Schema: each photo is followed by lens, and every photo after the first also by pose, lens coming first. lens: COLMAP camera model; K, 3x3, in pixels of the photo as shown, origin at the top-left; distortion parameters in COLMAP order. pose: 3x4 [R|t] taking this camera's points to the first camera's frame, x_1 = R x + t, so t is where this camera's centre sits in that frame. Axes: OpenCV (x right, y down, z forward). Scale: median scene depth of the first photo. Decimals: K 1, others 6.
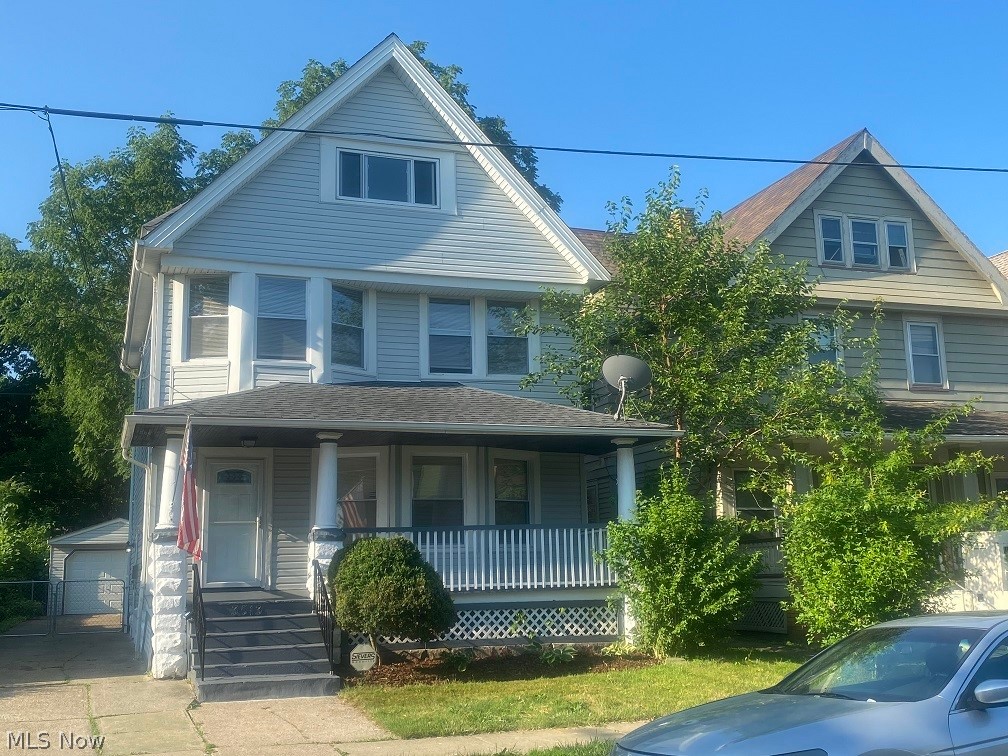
lens RADIAL K [[1107.4, 0, 504.9], [0, 1107.4, 378.9], [0, 0, 1]] dist [0.030237, 0.000000]
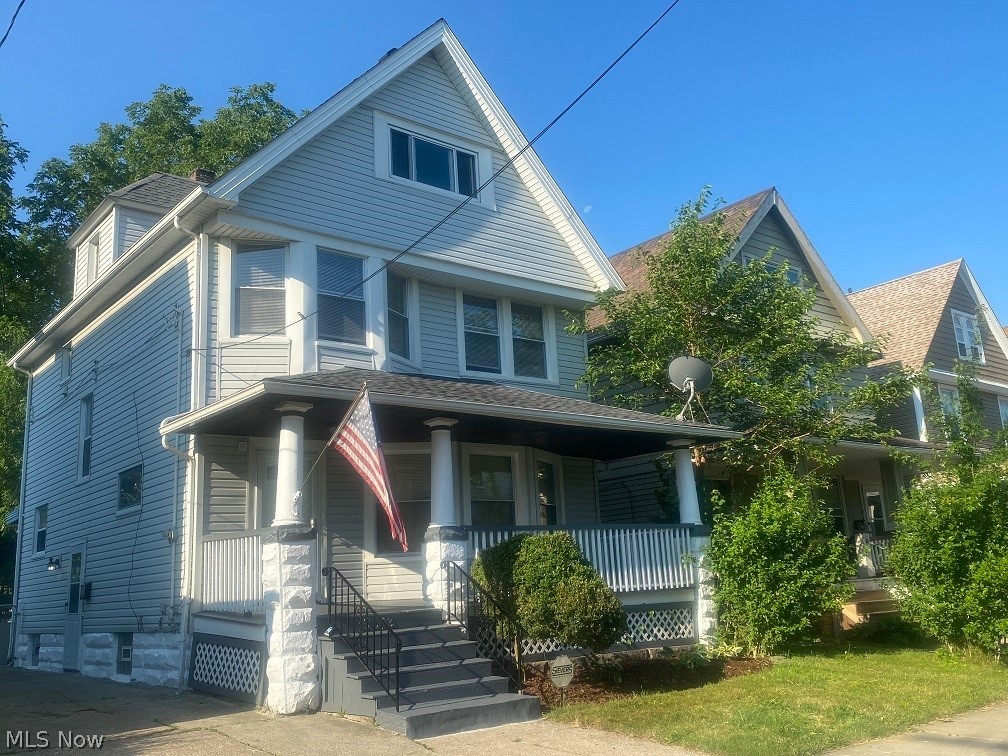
lens RADIAL K [[925.2, 0, 503.1], [0, 925.2, 376.2], [0, 0, 1]] dist [0.012478, 0.000000]
pose [[0.942931, 0.047948, 0.329518, -0.322652], [-0.027102, 0.997346, -0.067569, 0.056557], [-0.331883, 0.054782, 0.941728, 0.254616]]
